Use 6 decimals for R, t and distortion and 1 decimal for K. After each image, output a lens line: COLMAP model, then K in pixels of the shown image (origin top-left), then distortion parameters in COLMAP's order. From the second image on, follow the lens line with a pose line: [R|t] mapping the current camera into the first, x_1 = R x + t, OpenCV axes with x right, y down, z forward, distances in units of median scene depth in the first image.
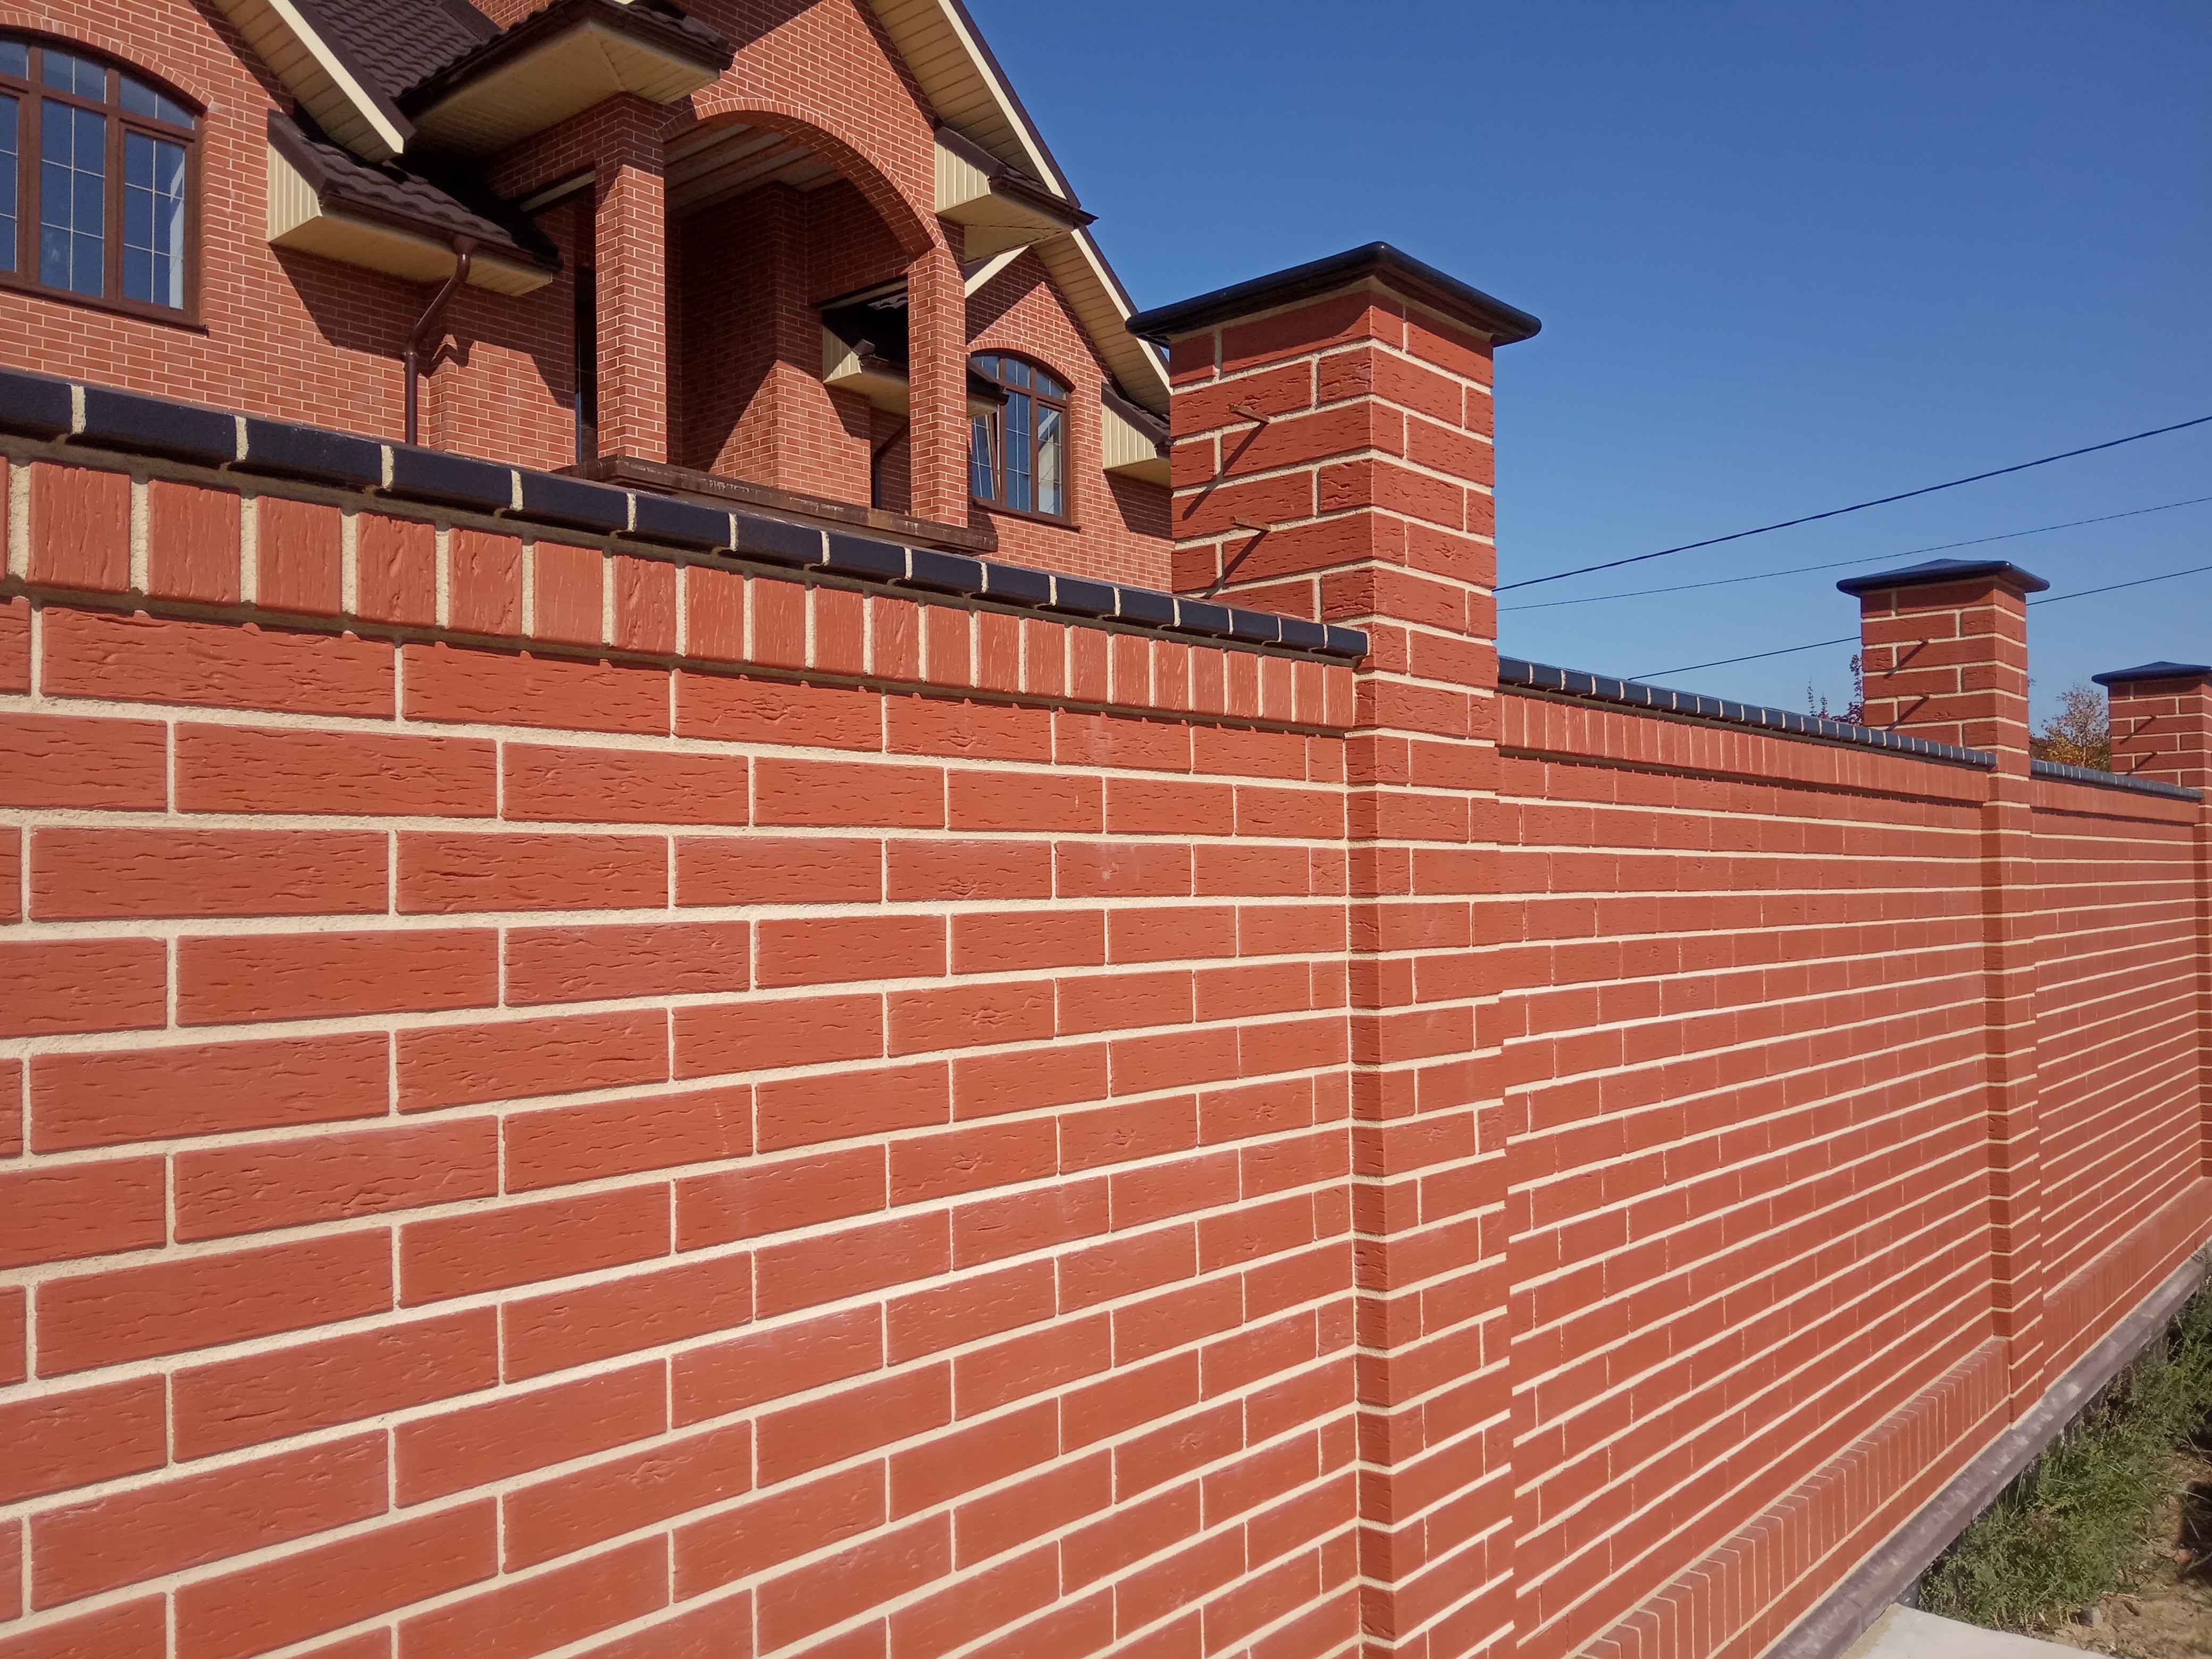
lens RADIAL K [[1795.1, 0, 1106.0], [0, 1795.1, 829.5], [0, 0, 1]] dist [0.058705, -0.006970]
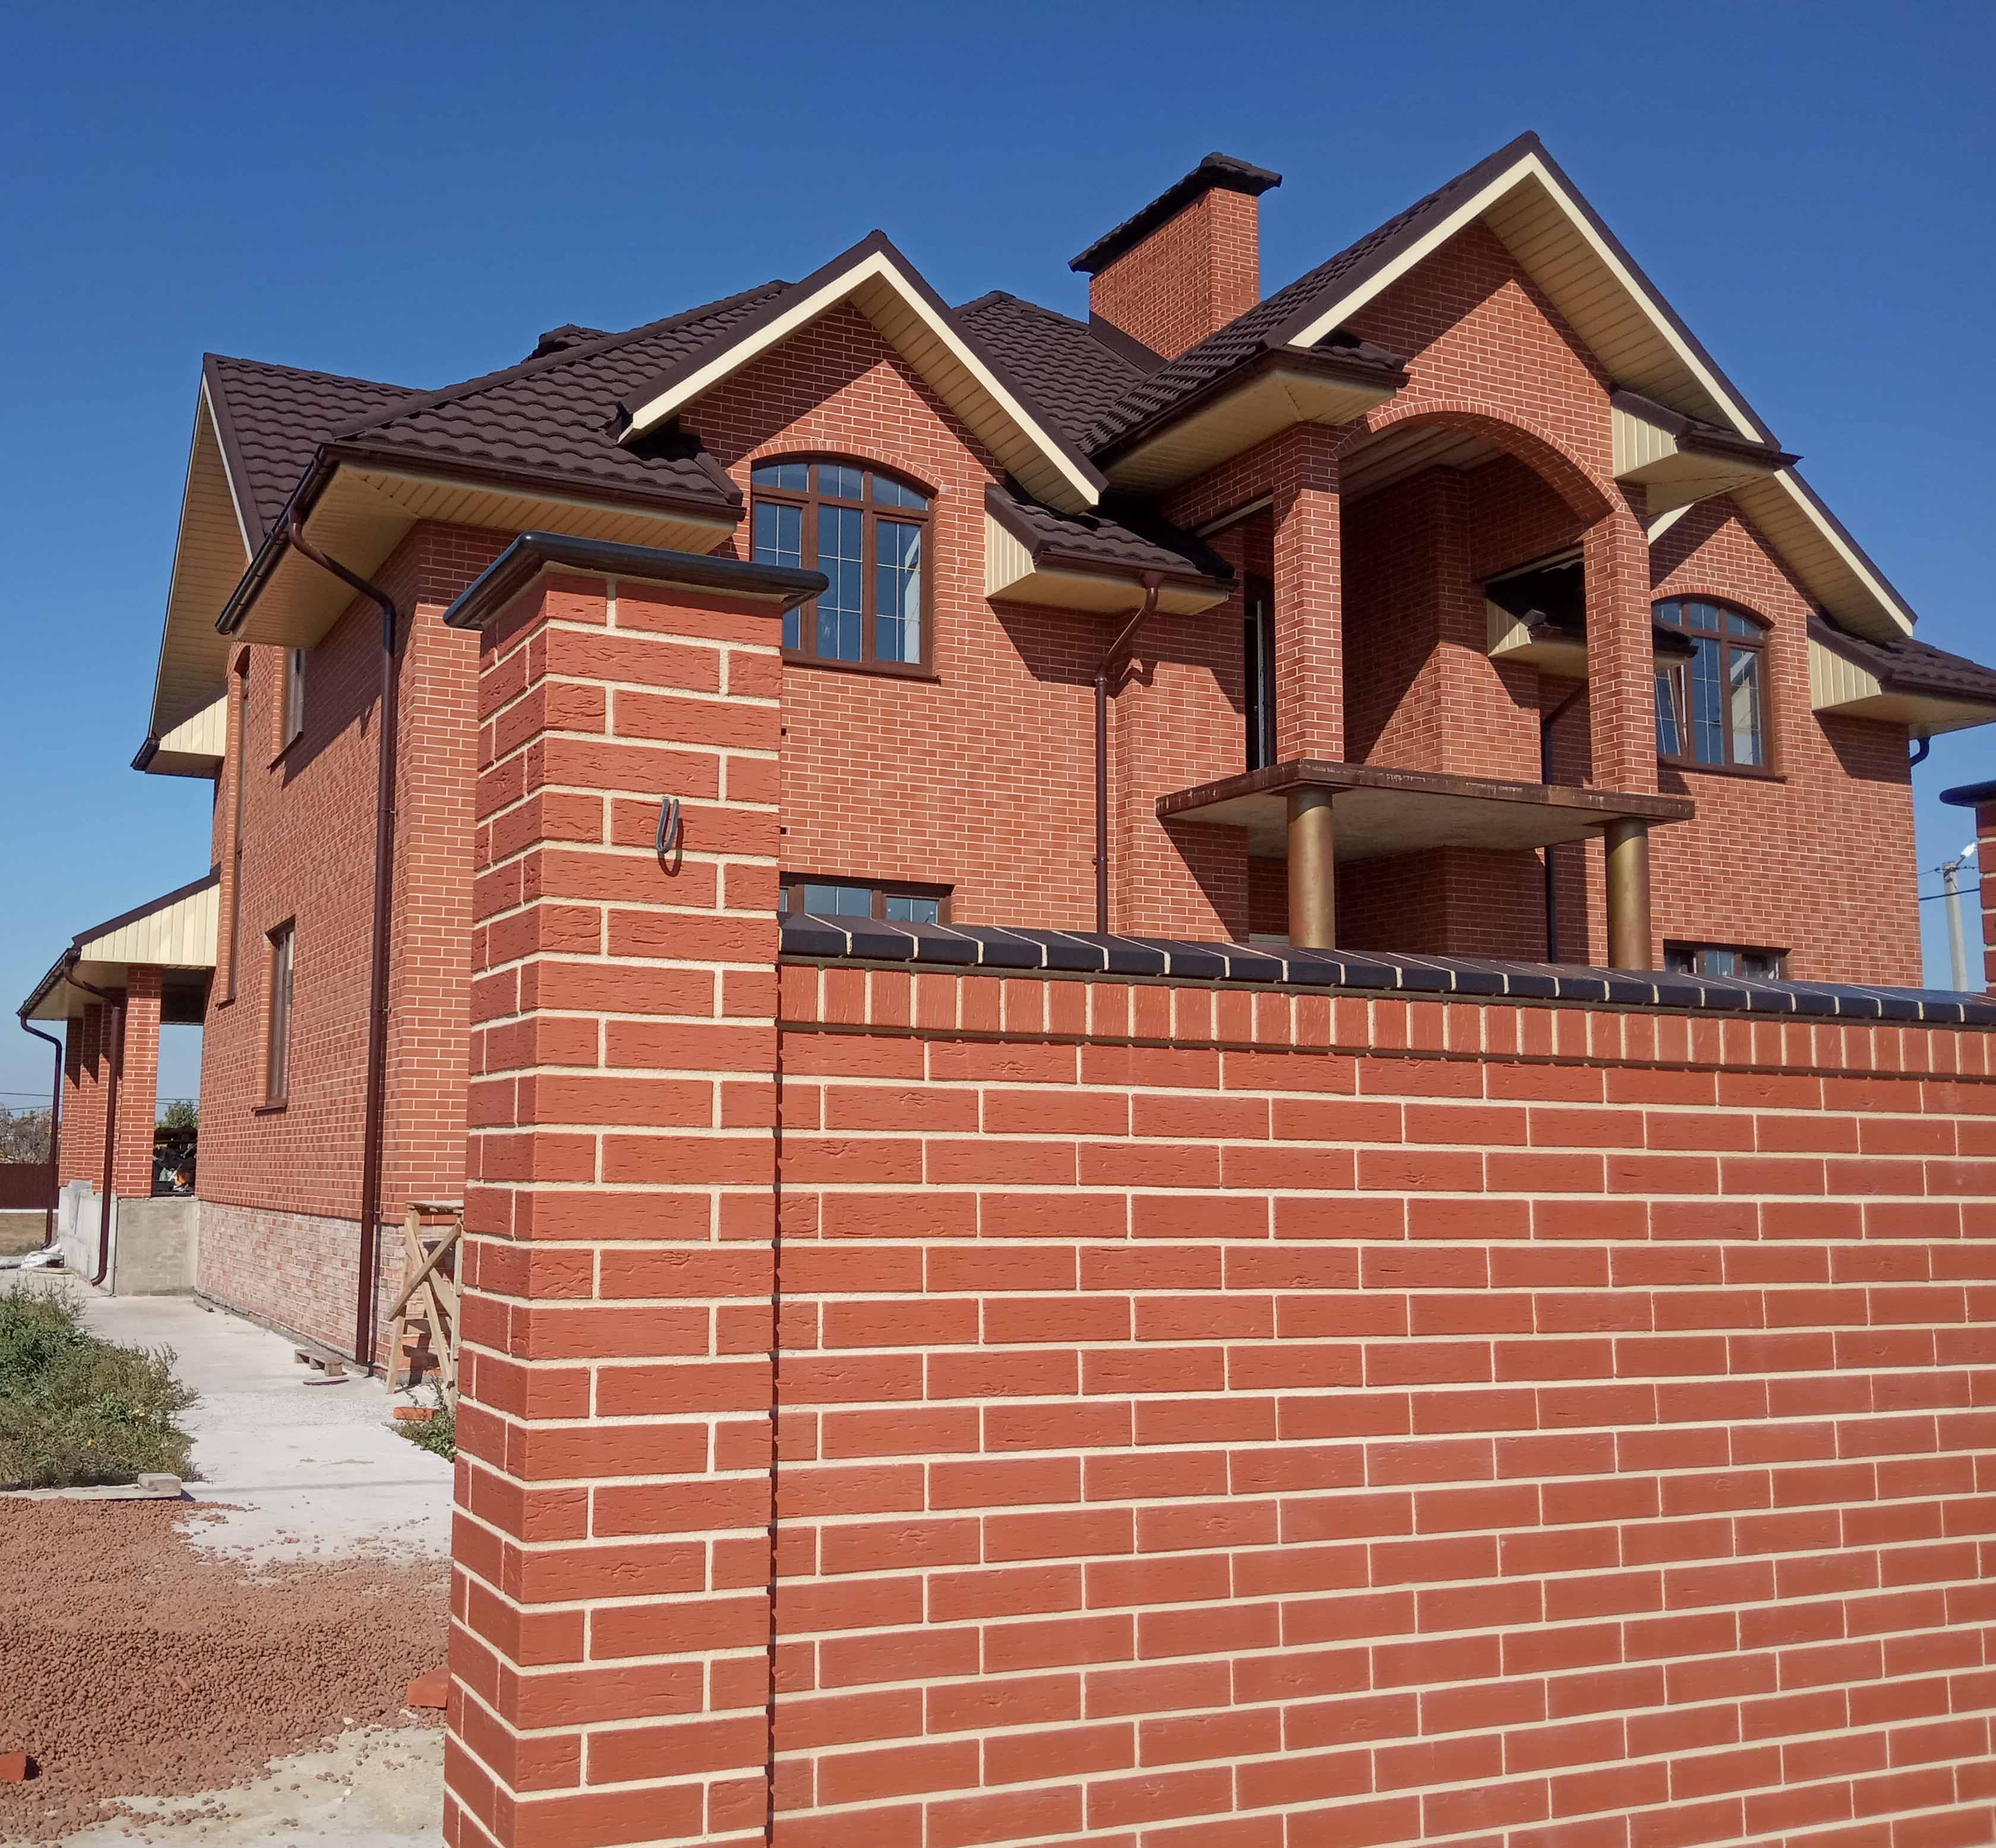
lens RADIAL K [[1991.8, 0, 800.8], [0, 1991.8, 910.3], [0, 0, 1]] dist [0.109397, -0.205903]
pose [[0.895539, -0.037557, -0.443396, -0.015513], [-0.006547, 0.995212, -0.097520, -0.004324], [0.444936, 0.090236, 0.891005, -0.144122]]
